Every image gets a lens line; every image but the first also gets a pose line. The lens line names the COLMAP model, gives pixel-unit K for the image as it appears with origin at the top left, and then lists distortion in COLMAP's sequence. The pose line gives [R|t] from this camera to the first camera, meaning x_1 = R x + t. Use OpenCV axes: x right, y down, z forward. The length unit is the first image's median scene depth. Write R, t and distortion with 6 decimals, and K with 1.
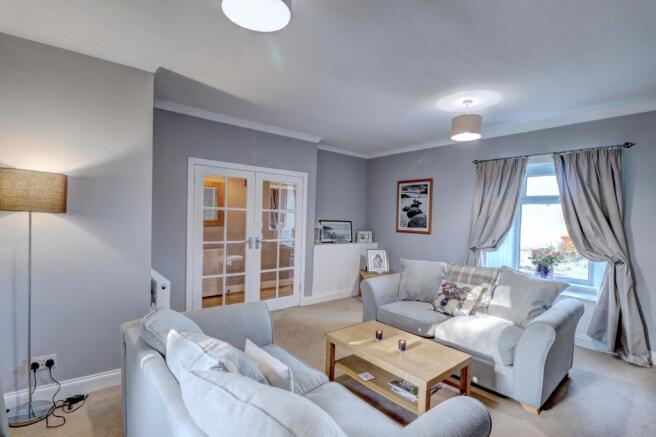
lens RADIAL K [[312.4, 0, 320.4], [0, 312.4, 219.1], [0, 0, 1]] dist [0.000434, -0.000009]
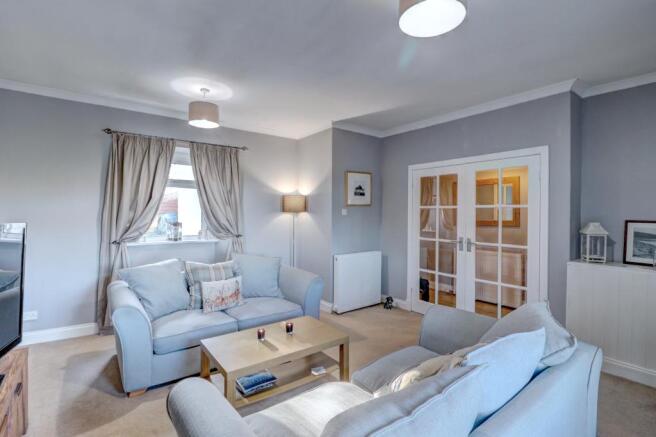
lens RADIAL K [[312.4, 0, 320.4], [0, 312.4, 219.1], [0, 0, 1]] dist [0.000434, -0.000009]
pose [[-0.039581, -0.006458, -0.999195, 0.694532], [-0.018798, 0.999807, -0.005717, 0.018021], [0.999040, 0.018556, -0.039695, 0.632062]]
